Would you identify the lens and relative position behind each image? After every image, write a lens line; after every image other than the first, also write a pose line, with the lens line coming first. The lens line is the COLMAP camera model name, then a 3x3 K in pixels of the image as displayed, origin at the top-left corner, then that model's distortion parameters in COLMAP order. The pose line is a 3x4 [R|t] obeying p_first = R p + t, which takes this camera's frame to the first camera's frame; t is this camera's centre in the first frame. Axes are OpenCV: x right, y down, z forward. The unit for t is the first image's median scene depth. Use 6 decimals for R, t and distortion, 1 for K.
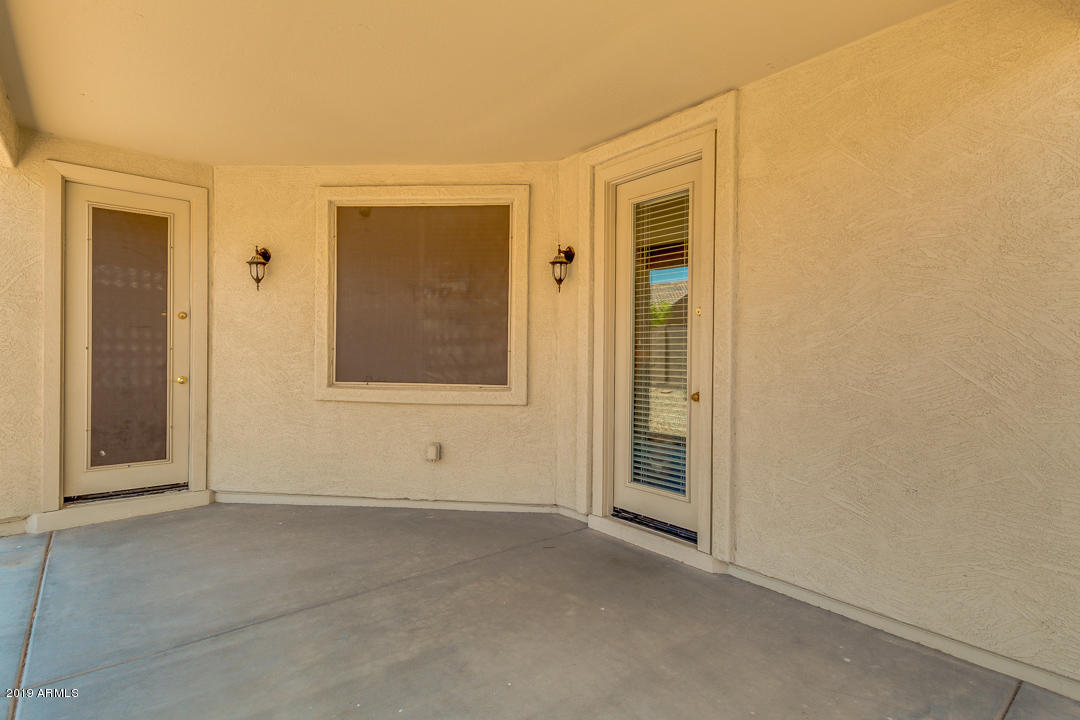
lens RADIAL K [[541.2, 0, 544.5], [0, 541.2, 354.3], [0, 0, 1]] dist [0.013042, -0.000940]
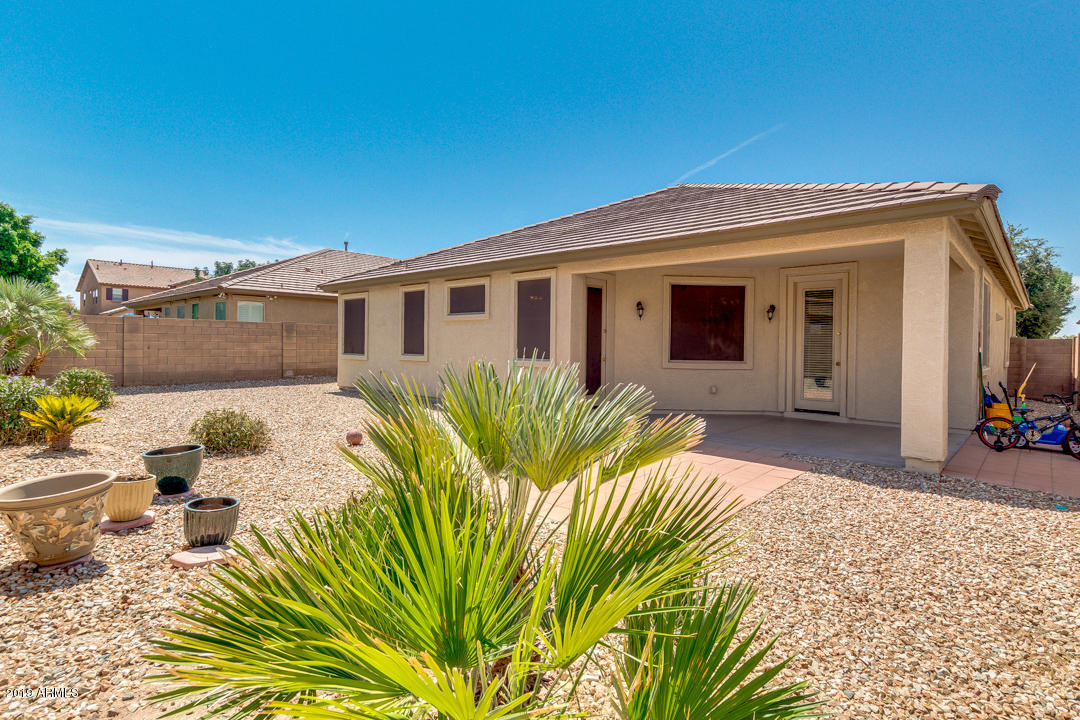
lens RADIAL K [[541.2, 0, 544.5], [0, 541.2, 354.3], [0, 0, 1]] dist [0.013042, -0.000940]
pose [[0.987785, -0.001549, 0.155814, -1.337121], [-0.001676, 0.999787, 0.020569, -0.021787], [-0.155813, -0.020579, 0.987572, -1.254776]]
